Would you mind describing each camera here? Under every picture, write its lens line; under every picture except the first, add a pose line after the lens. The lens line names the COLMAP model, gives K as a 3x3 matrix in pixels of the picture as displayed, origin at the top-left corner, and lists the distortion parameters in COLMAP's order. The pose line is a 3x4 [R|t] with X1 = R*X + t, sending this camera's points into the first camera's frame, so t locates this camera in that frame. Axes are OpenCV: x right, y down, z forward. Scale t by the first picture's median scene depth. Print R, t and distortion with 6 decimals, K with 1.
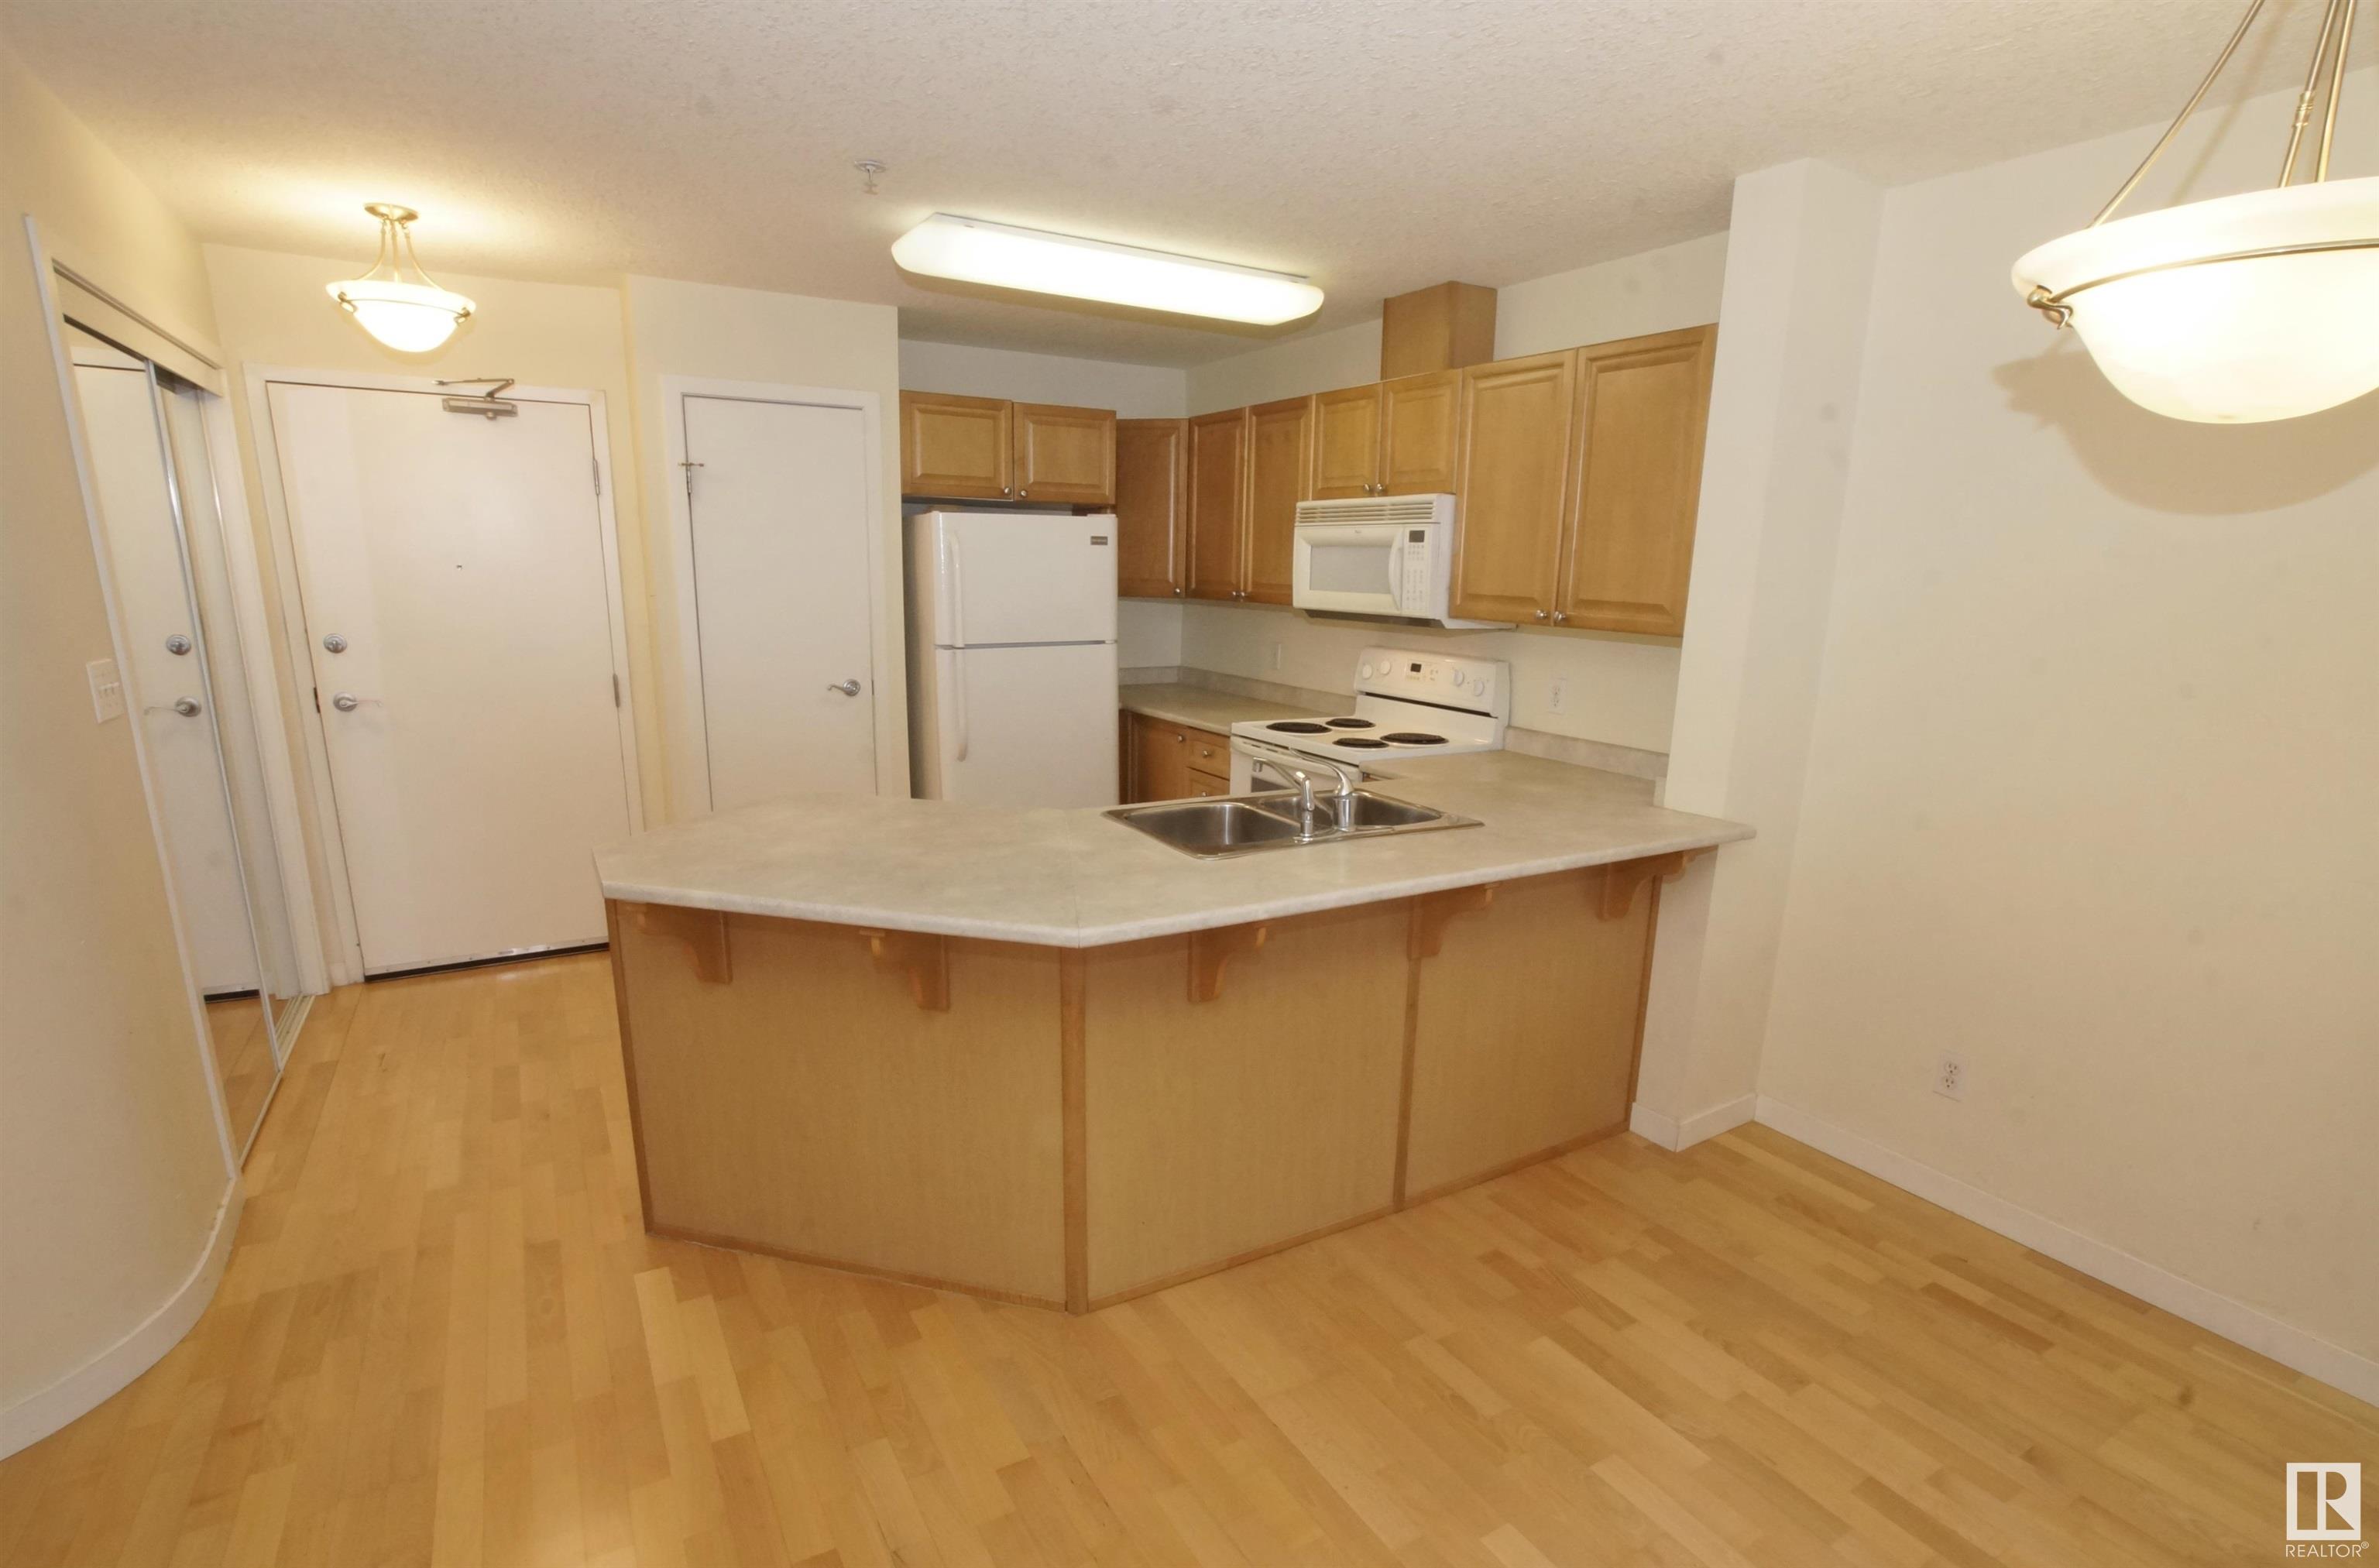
lens RADIAL K [[1158.2, 0, 1204.4], [0, 1158.2, 850.0], [0, 0, 1]] dist [-0.070911, 0.033826]
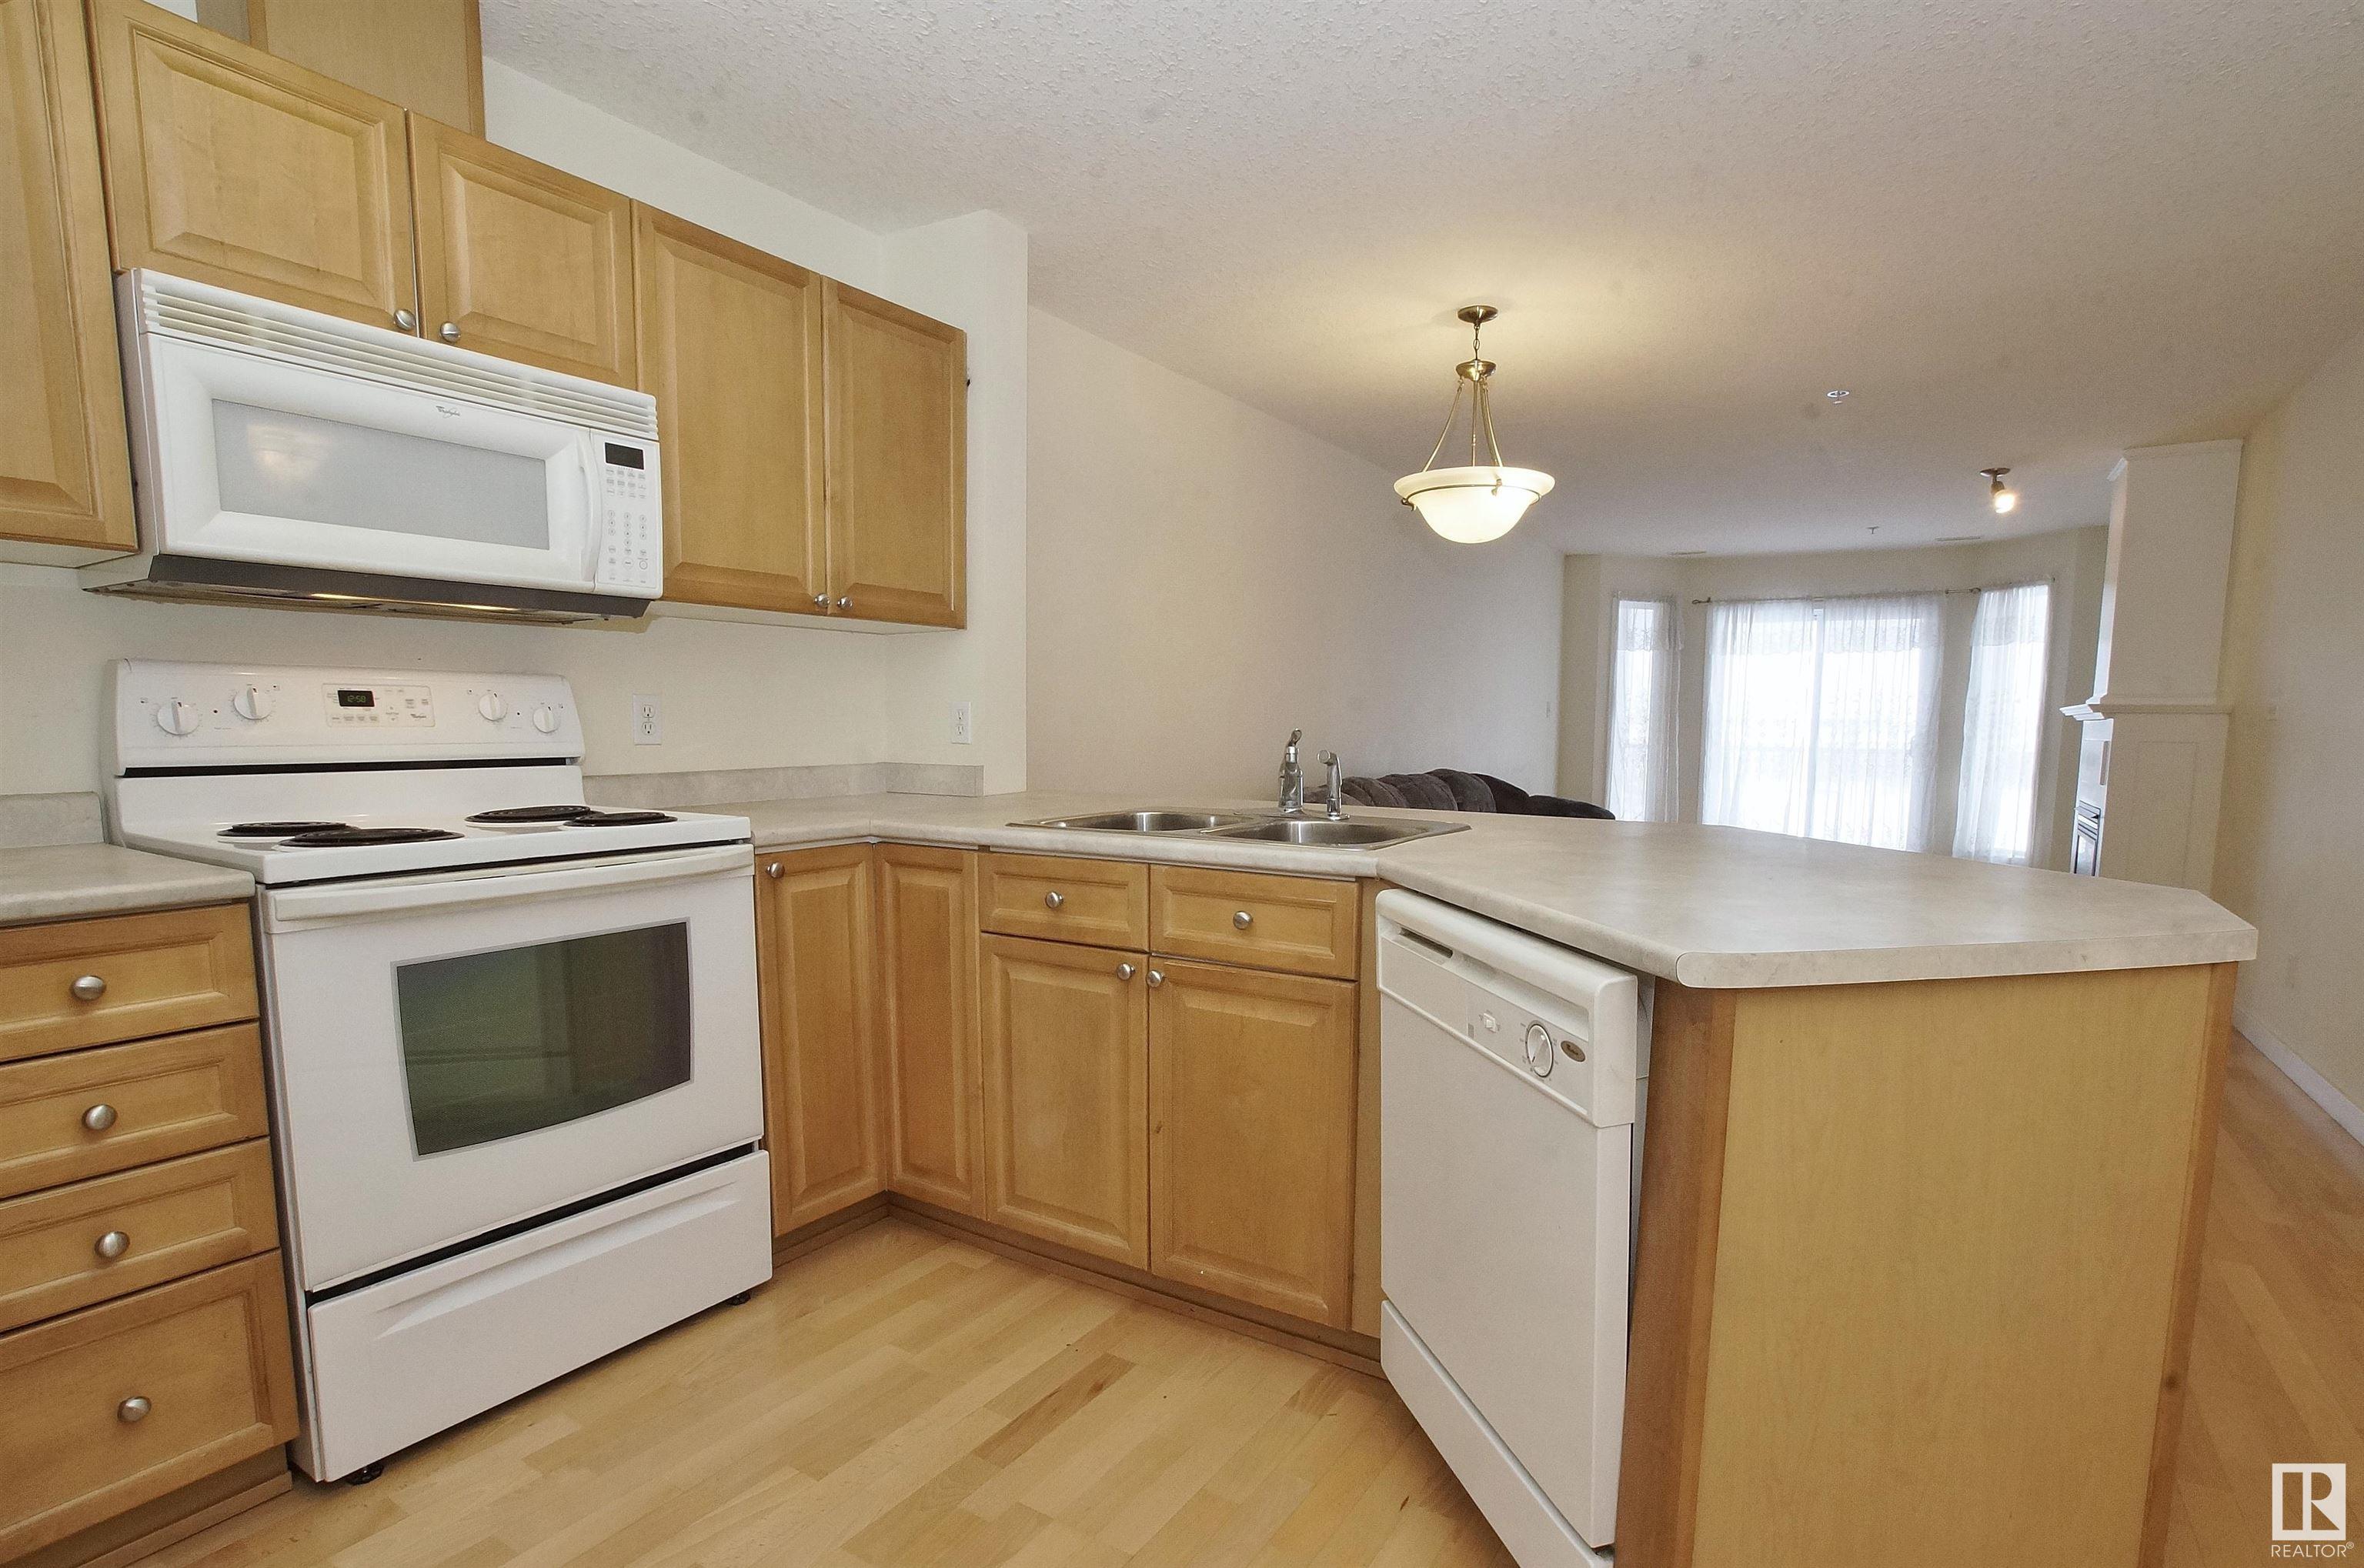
lens RADIAL K [[1159.8, 0, 1212.4], [0, 1159.8, 860.0], [0, 0, 1]] dist [-0.068048, 0.032362]
pose [[-0.457811, -0.132174, 0.879169, -0.460777], [0.195860, 0.949597, 0.244753, -0.149617], [-0.867207, 0.284245, -0.408849, 0.971711]]
